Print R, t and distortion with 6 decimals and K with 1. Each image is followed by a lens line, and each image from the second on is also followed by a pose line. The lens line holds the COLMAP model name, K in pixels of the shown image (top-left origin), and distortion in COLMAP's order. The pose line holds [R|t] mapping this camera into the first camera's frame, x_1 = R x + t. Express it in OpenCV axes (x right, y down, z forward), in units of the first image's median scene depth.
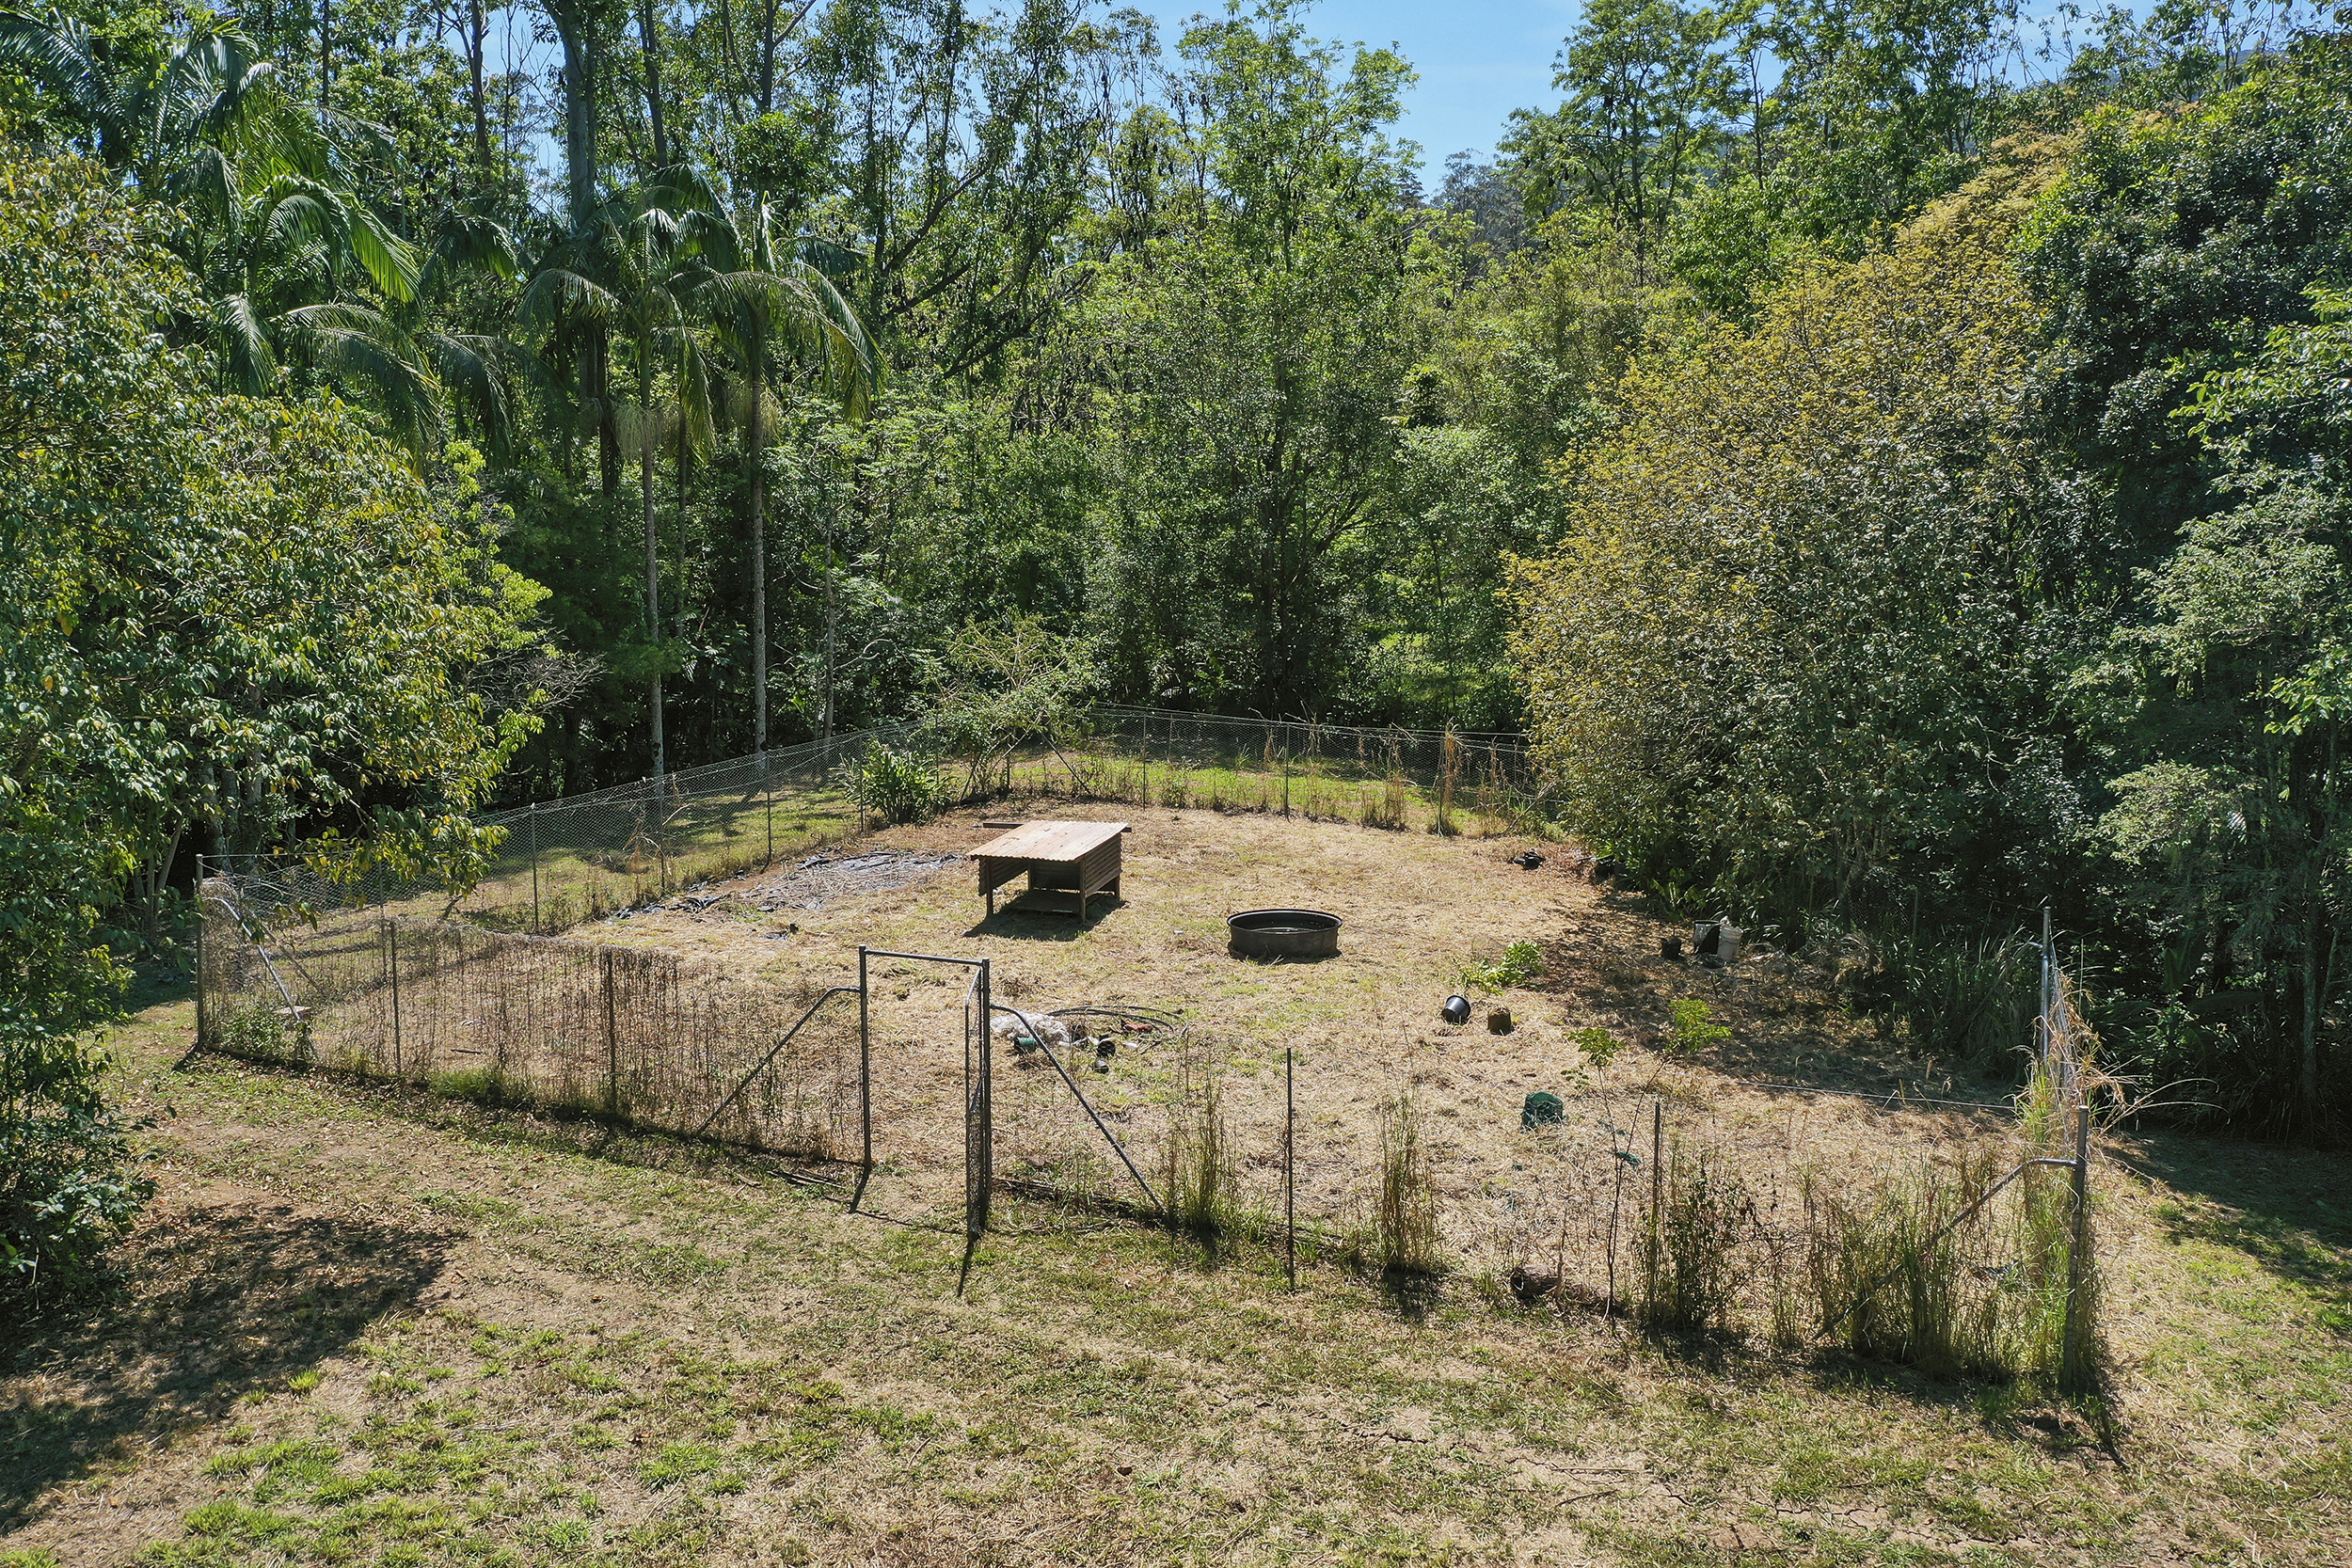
lens RADIAL K [[1859.9, 0, 1170.9], [0, 1859.9, 782.0], [0, 0, 1]] dist [0.002560, -0.000221]
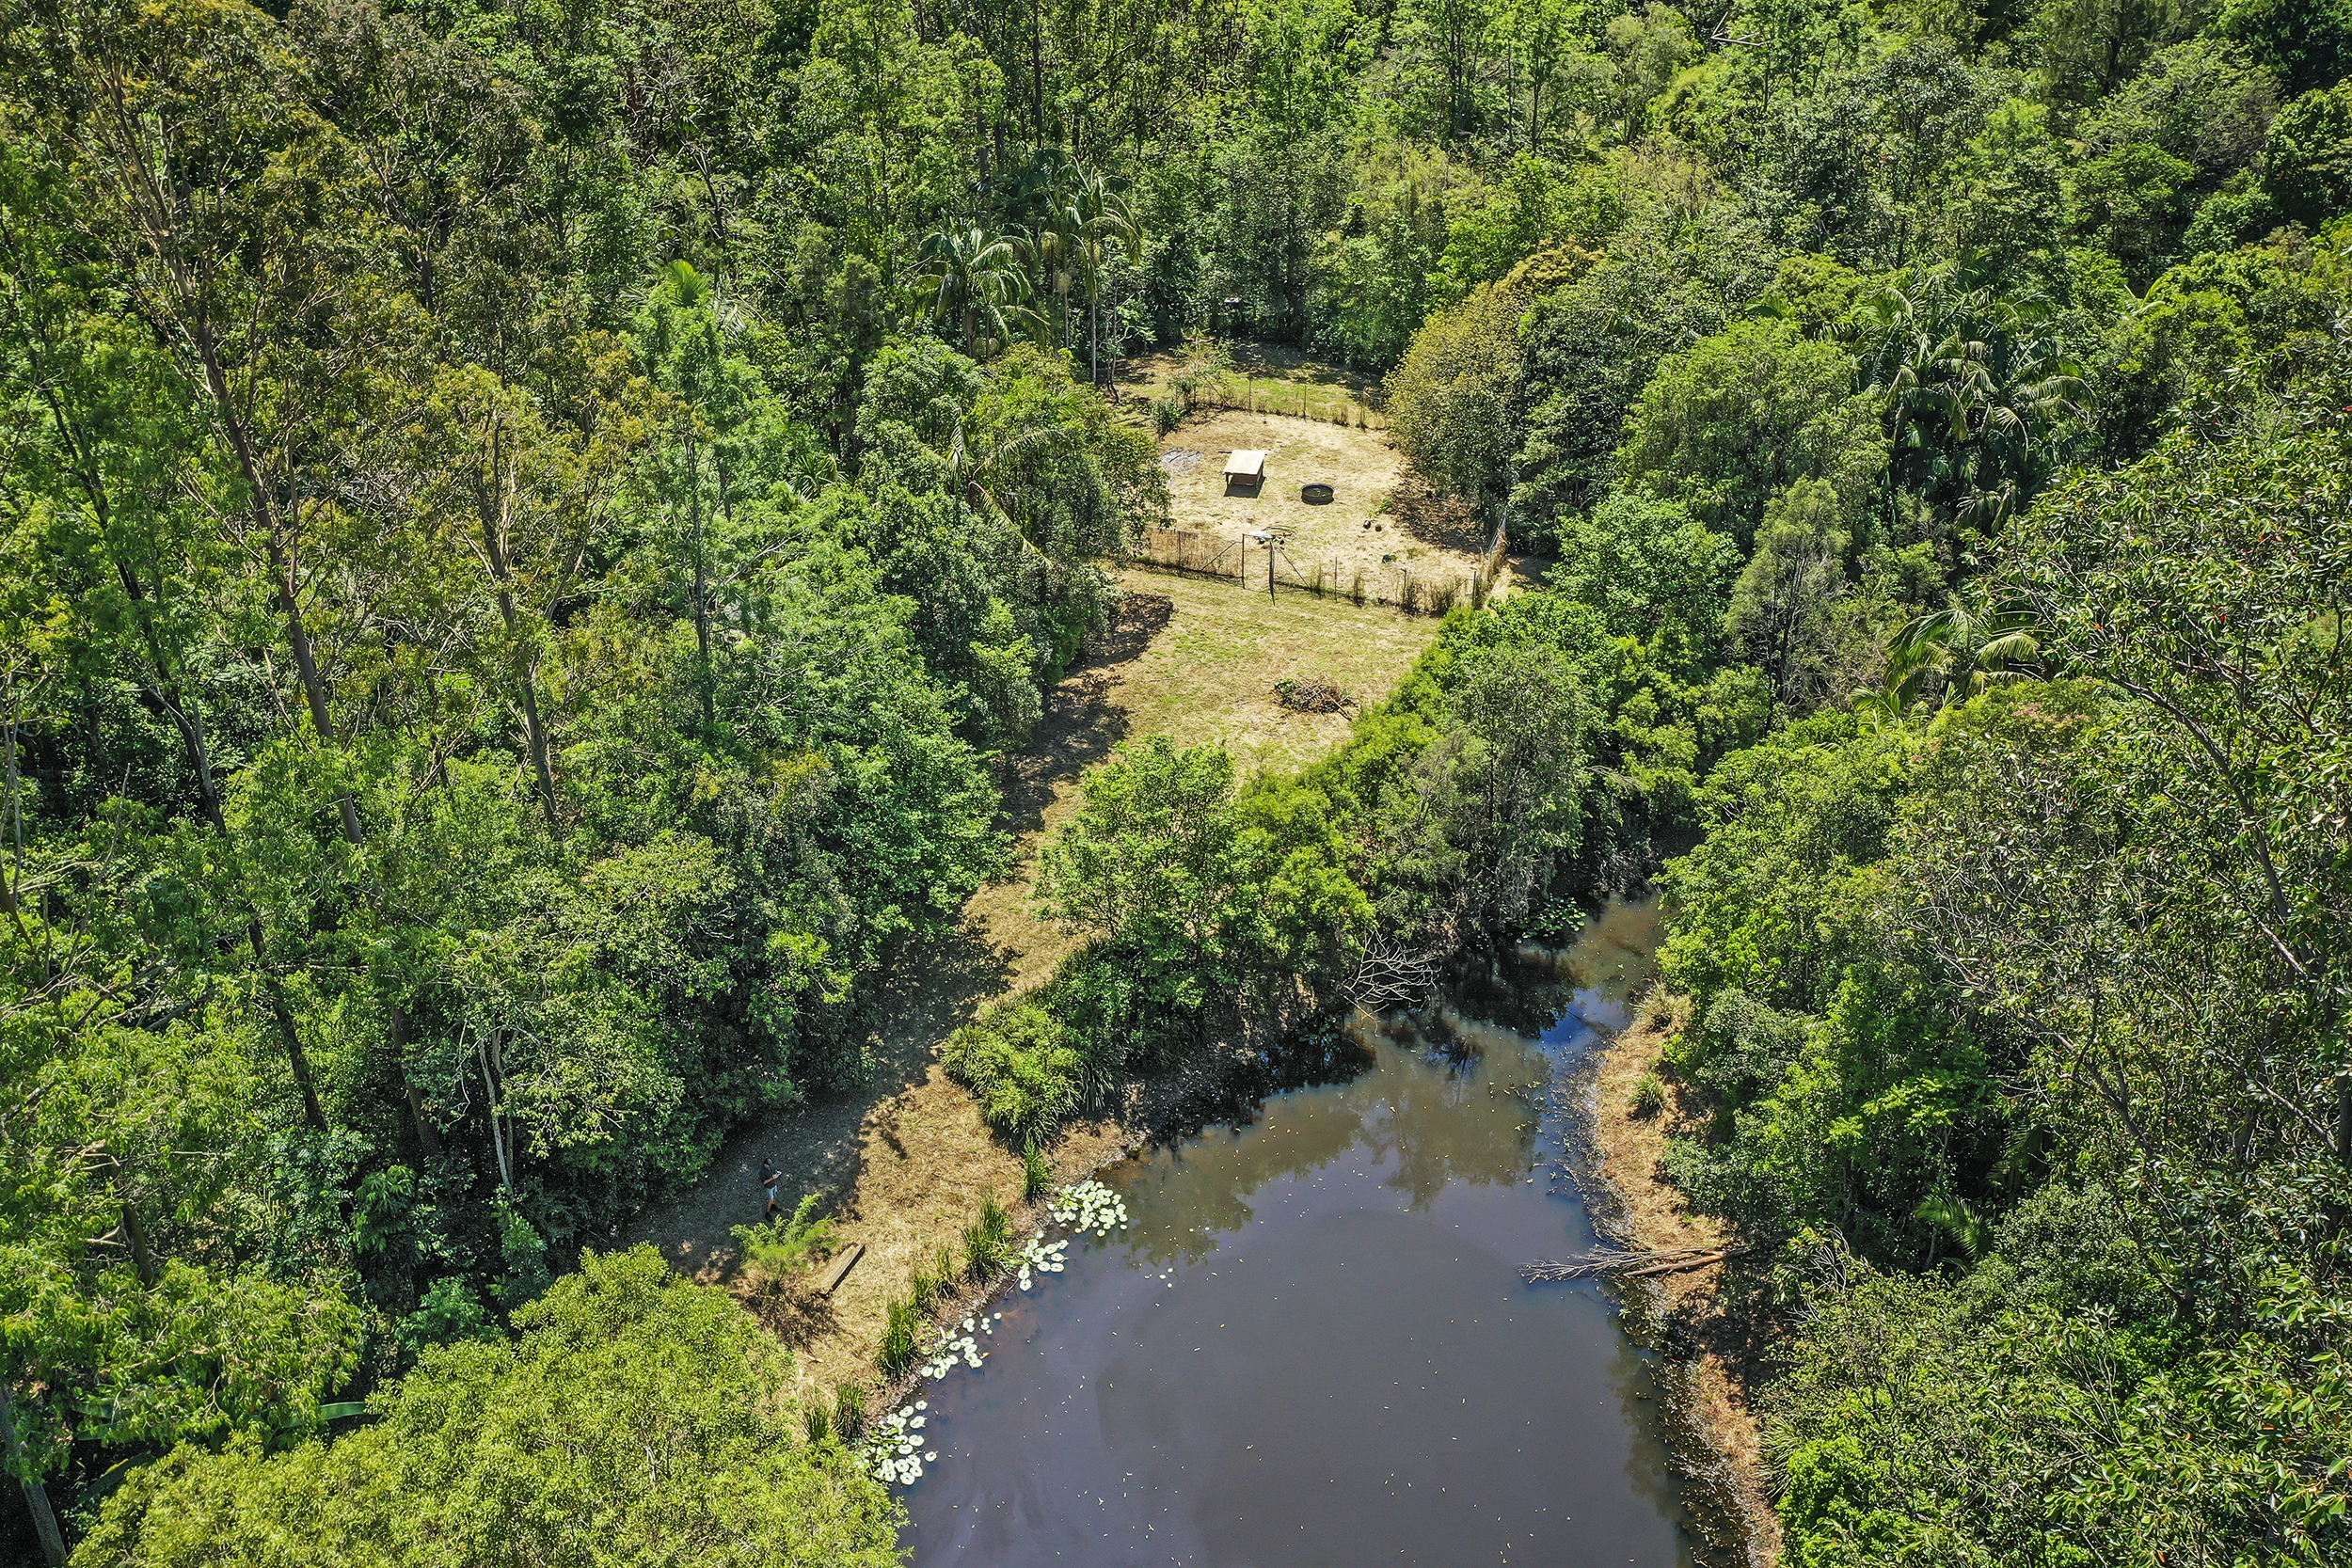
lens RADIAL K [[1859.9, 0, 1175.9], [0, 1859.9, 785.4], [0, 0, 1]] dist [0.002560, -0.000221]
pose [[0.997771, -0.039380, 0.053866, -0.500631], [0.015063, 0.919371, 0.393103, -0.957622], [-0.065004, -0.391416, 0.917915, -2.892165]]
